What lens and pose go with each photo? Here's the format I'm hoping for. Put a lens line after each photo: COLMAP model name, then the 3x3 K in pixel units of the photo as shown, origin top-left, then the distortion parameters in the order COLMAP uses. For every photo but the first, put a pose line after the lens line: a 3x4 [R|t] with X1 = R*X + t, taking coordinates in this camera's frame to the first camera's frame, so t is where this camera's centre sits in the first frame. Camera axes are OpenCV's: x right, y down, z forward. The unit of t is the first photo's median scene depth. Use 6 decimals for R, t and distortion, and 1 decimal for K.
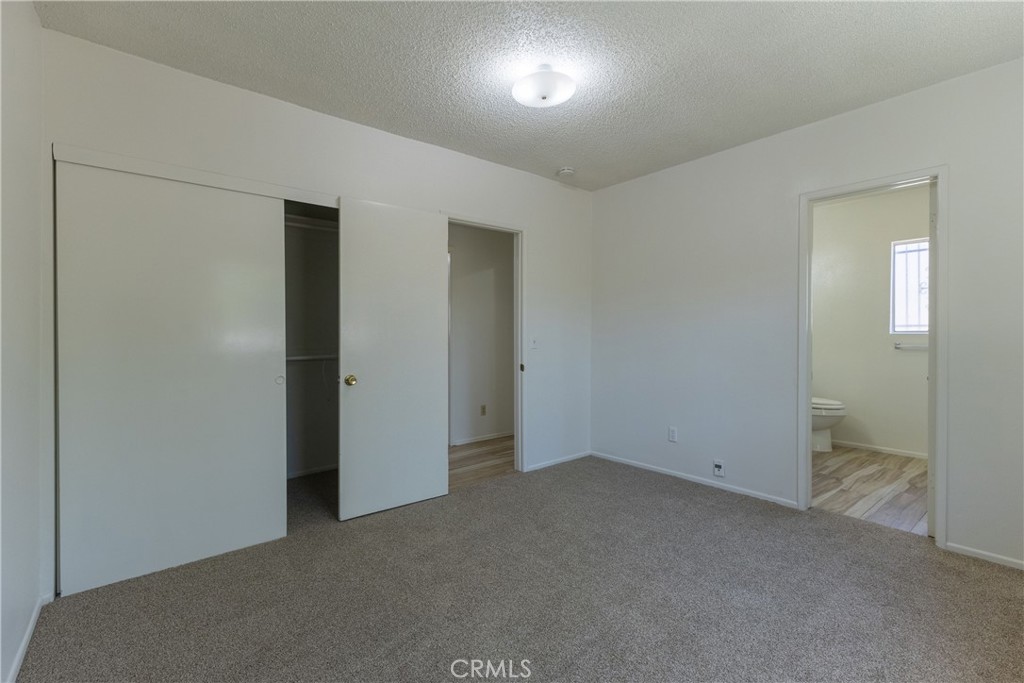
lens RADIAL K [[441.2, 0, 512.0], [0, 441.2, 339.3], [0, 0, 1]] dist [0.003572, -0.001204]
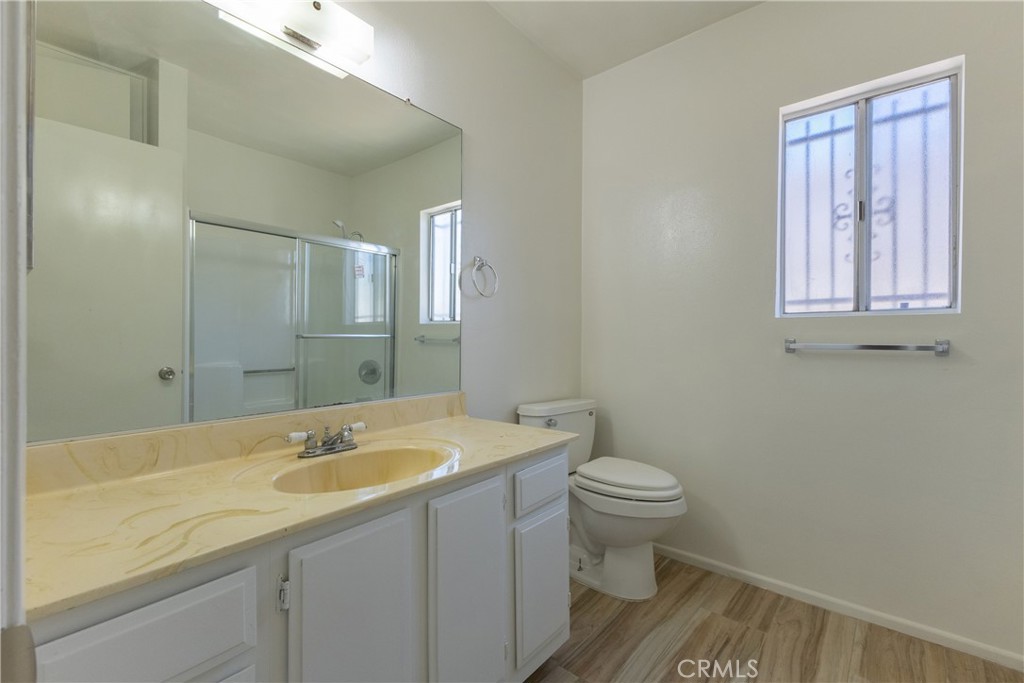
lens RADIAL K [[441.2, 0, 511.2], [0, 441.2, 339.4], [0, 0, 1]] dist [0.003572, -0.001204]
pose [[0.981393, 0.002650, 0.191994, 0.511604], [-0.002996, 0.999994, 0.001516, 0.008899], [-0.191989, -0.002063, 0.981395, 0.618765]]
